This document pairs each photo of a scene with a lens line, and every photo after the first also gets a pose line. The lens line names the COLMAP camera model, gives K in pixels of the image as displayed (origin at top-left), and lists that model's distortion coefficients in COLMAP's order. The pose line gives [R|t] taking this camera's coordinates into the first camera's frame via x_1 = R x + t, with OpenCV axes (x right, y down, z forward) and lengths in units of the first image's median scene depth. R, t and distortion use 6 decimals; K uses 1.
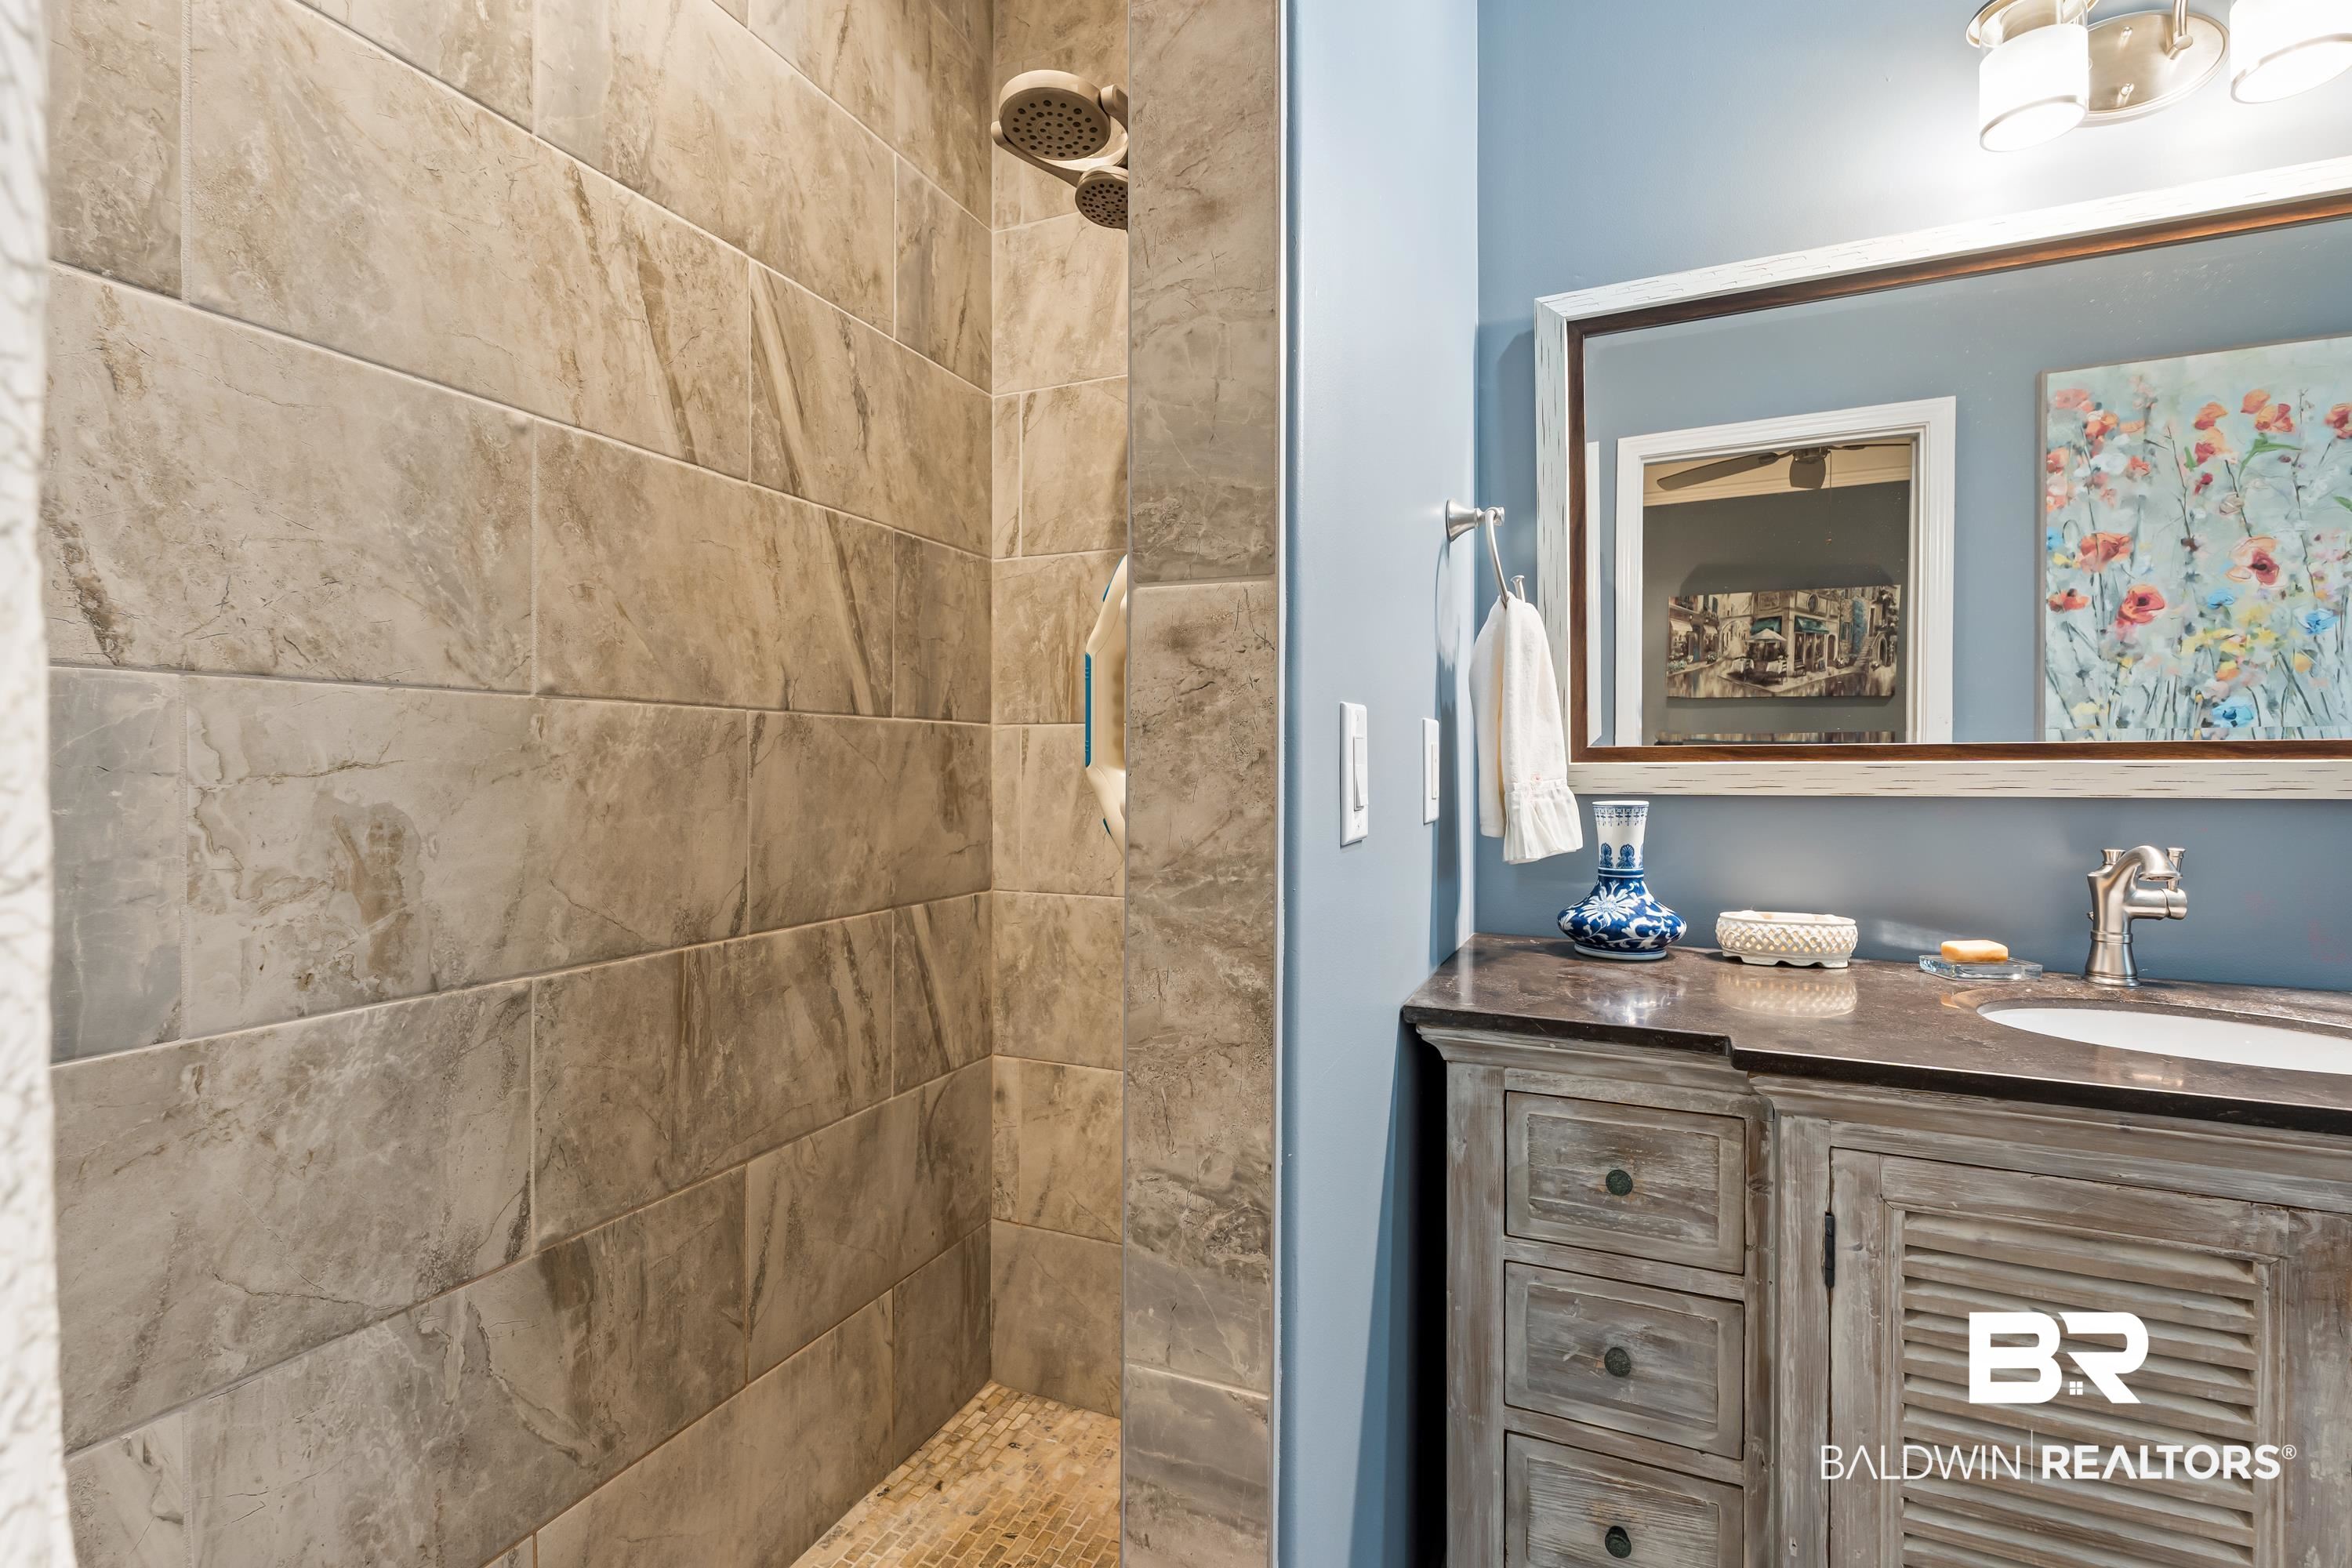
lens RADIAL K [[1040.2, 0, 1170.8], [0, 1040.2, 775.0], [0, 0, 1]] dist [-0.009693, 0.005085]
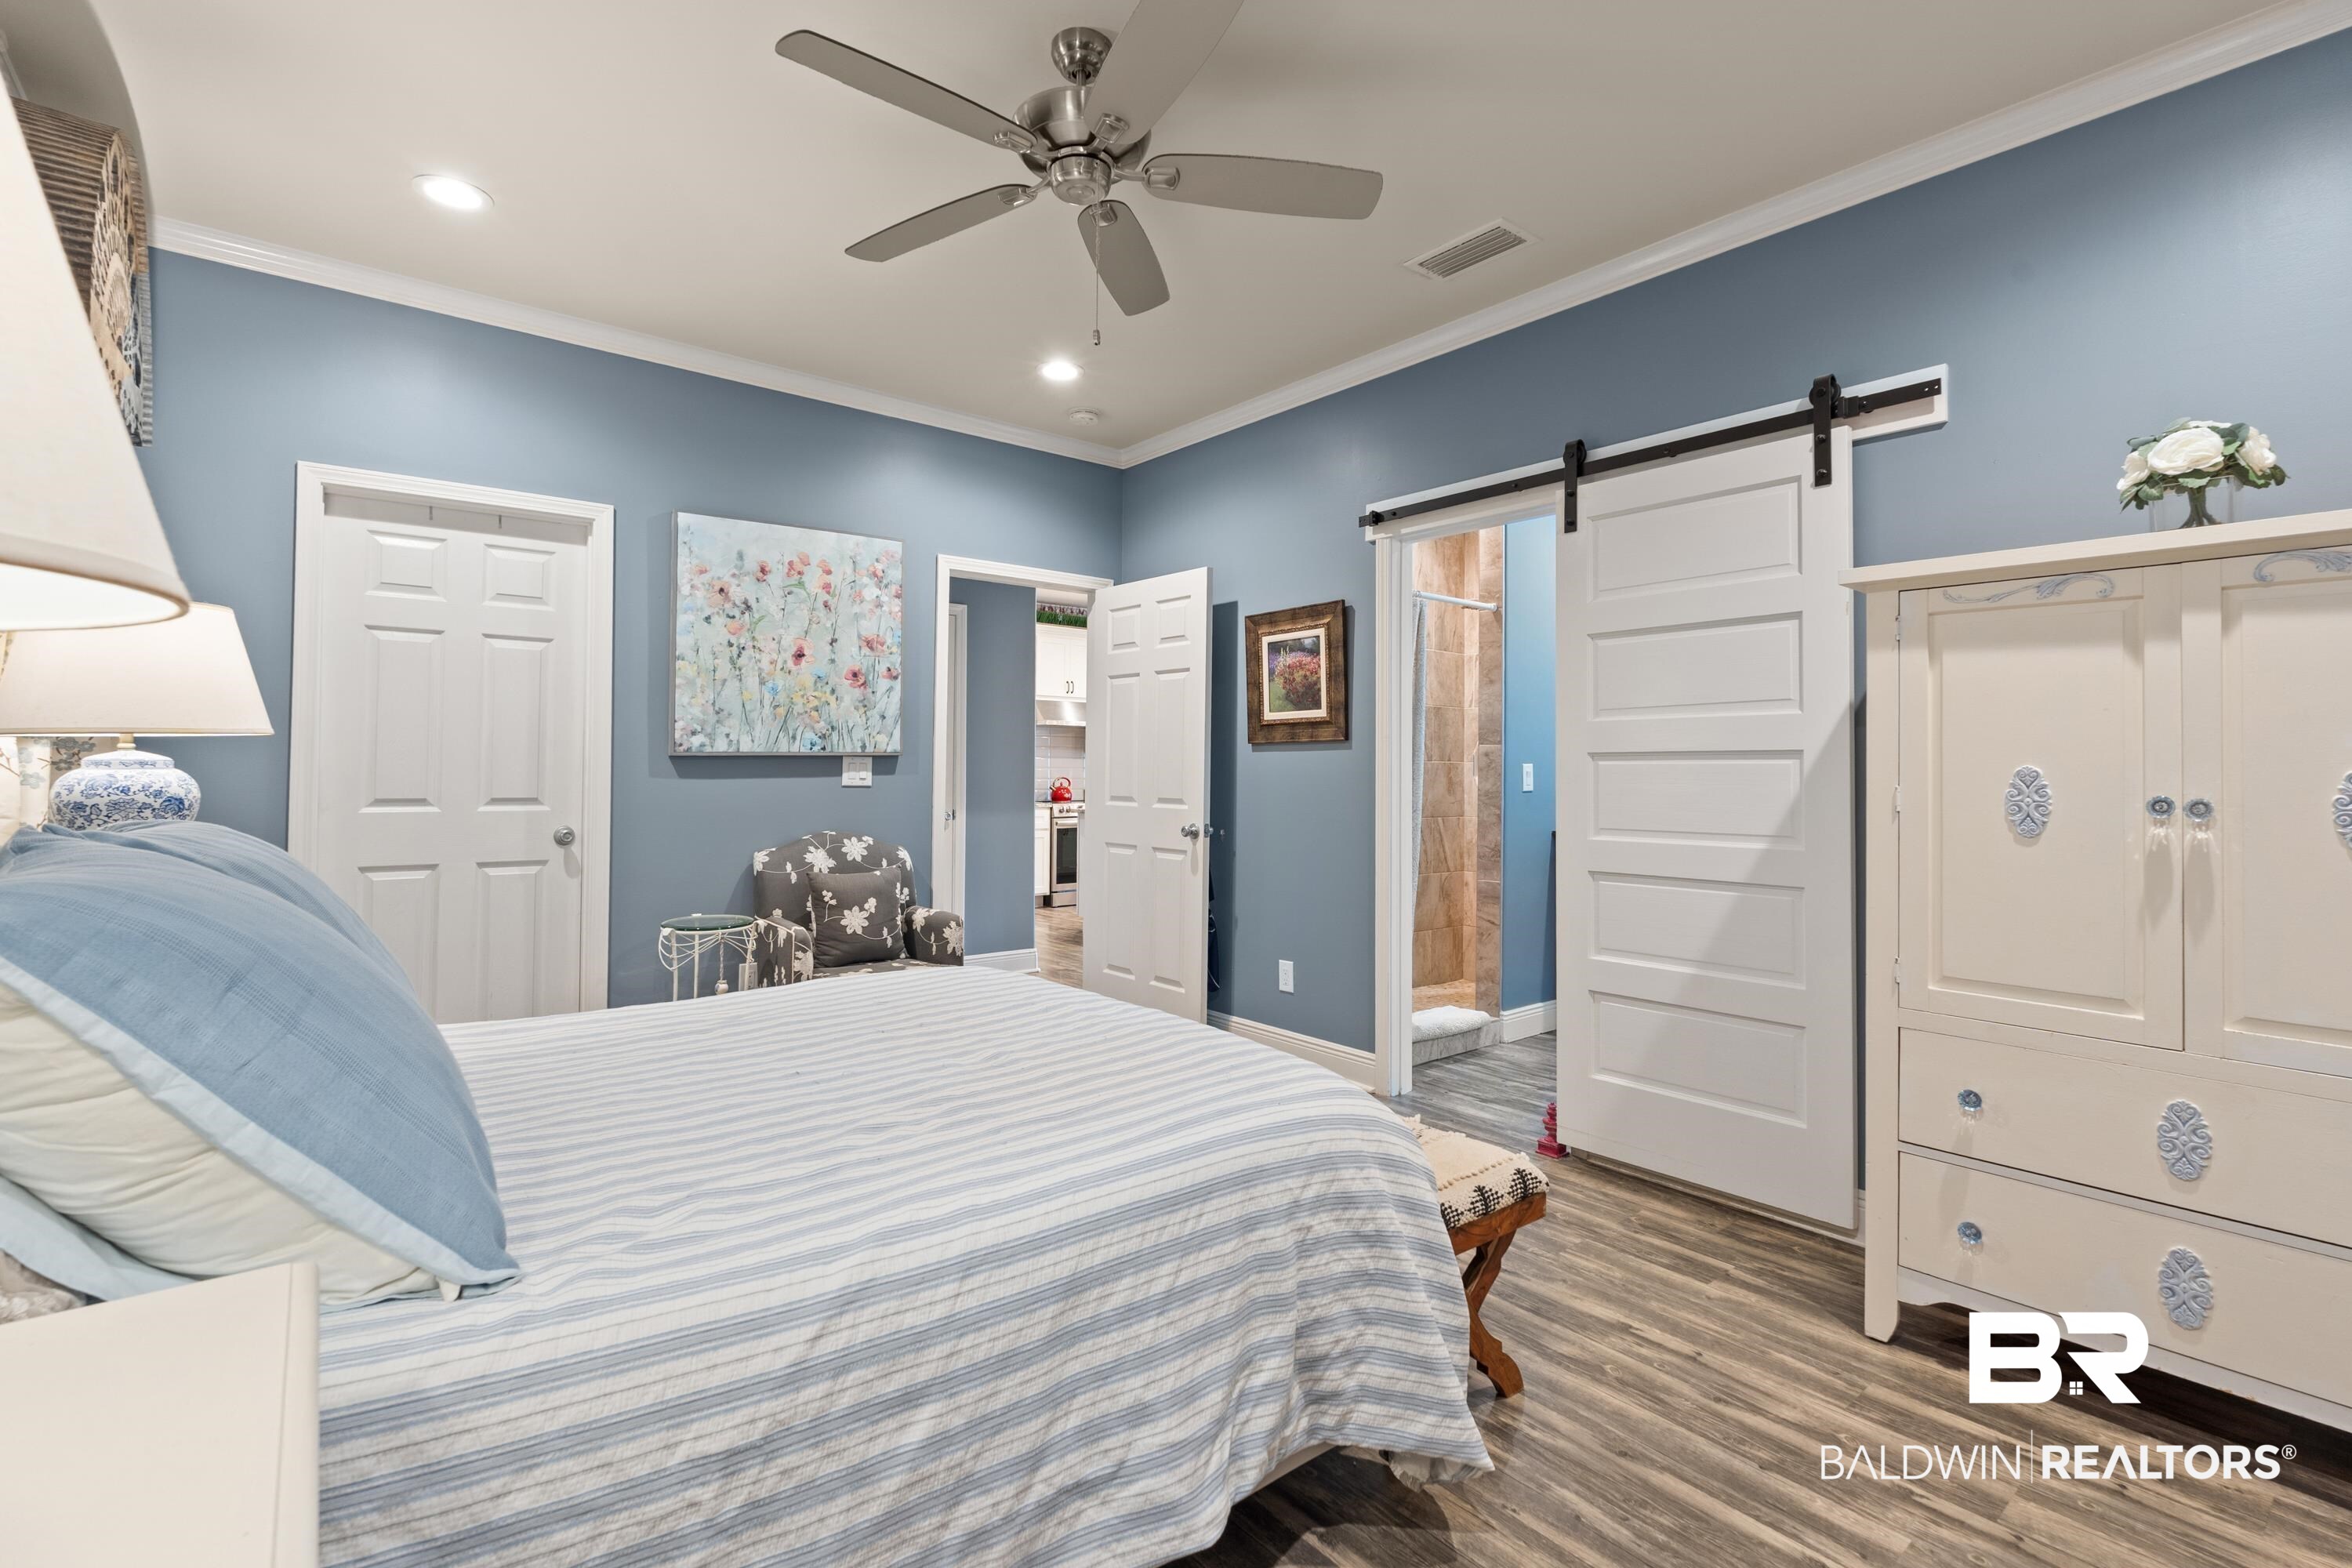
lens RADIAL K [[1040.2, 0, 1170.8], [0, 1040.2, 775.0], [0, 0, 1]] dist [-0.009693, 0.005085]
pose [[0.884122, 0.001811, -0.467253, 1.246593], [-0.005778, 0.999958, -0.007057, 0.039555], [0.467220, 0.008939, 0.884096, -5.323413]]
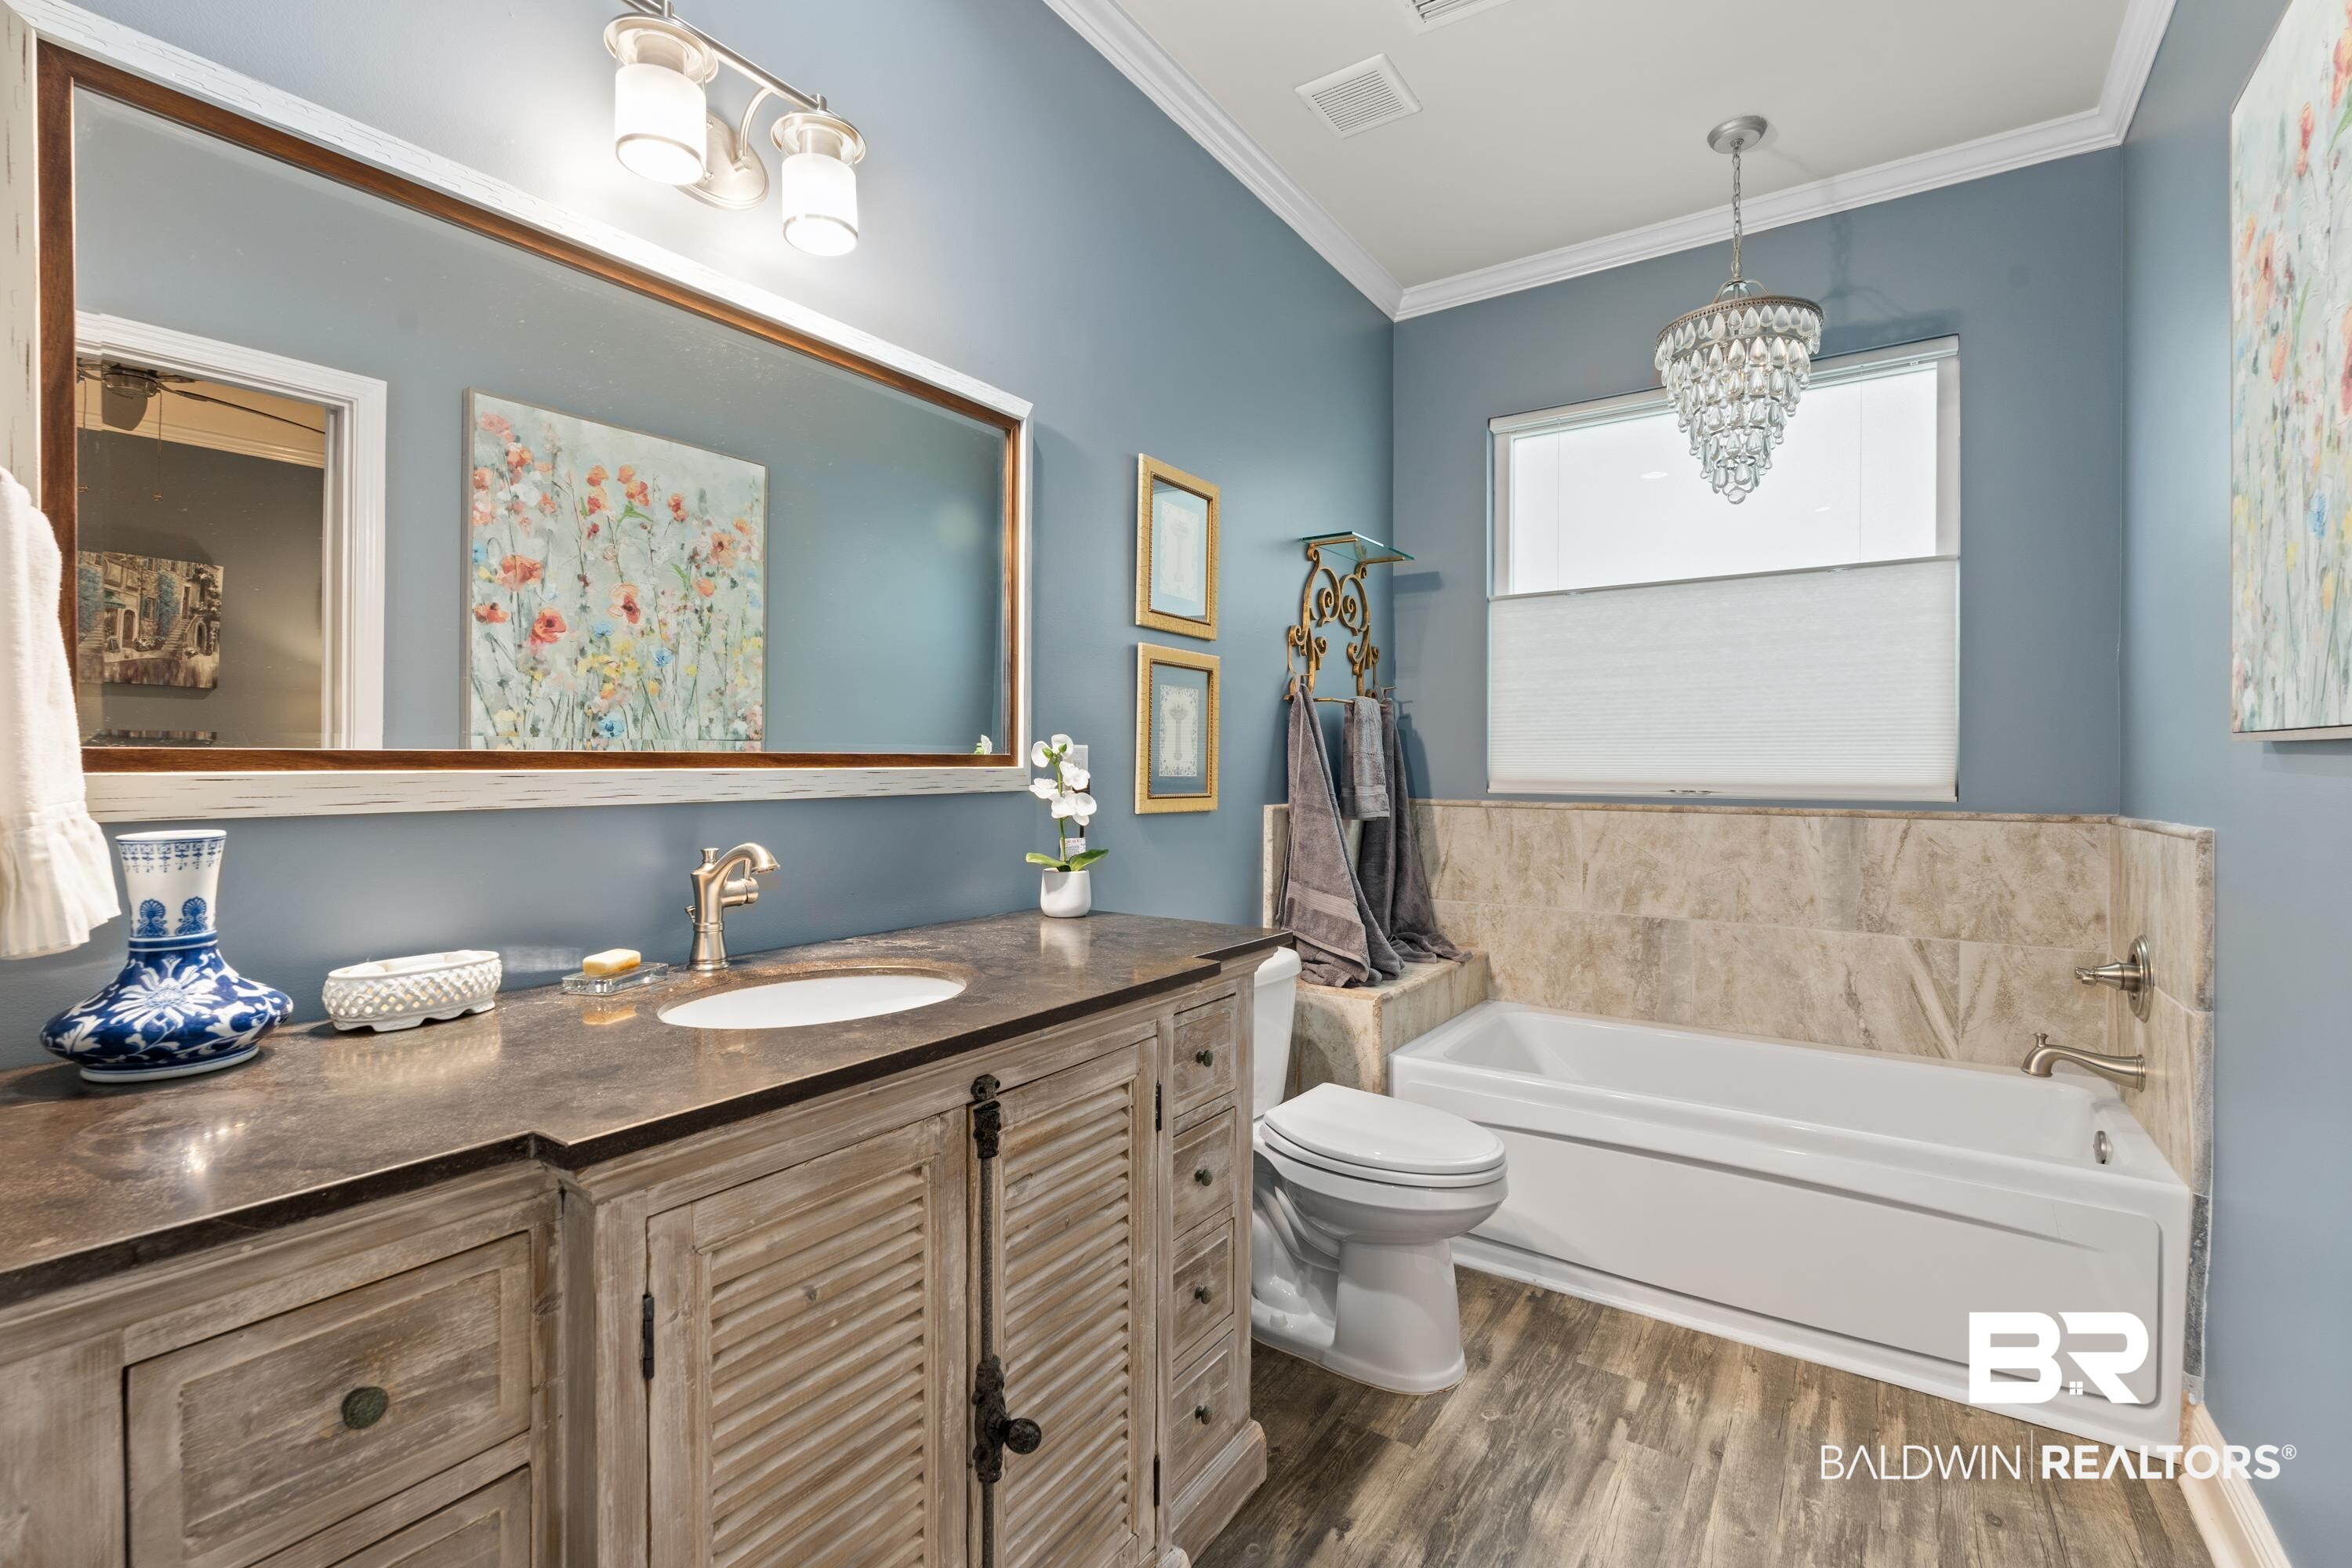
lens RADIAL K [[1040.2, 0, 1170.8], [0, 1040.2, 775.0], [0, 0, 1]] dist [-0.009693, 0.005085]
pose [[0.203263, -0.009981, 0.979073, -0.070710], [0.010841, 0.999910, 0.007942, -0.008748], [-0.979064, 0.009000, 0.203353, 0.225705]]
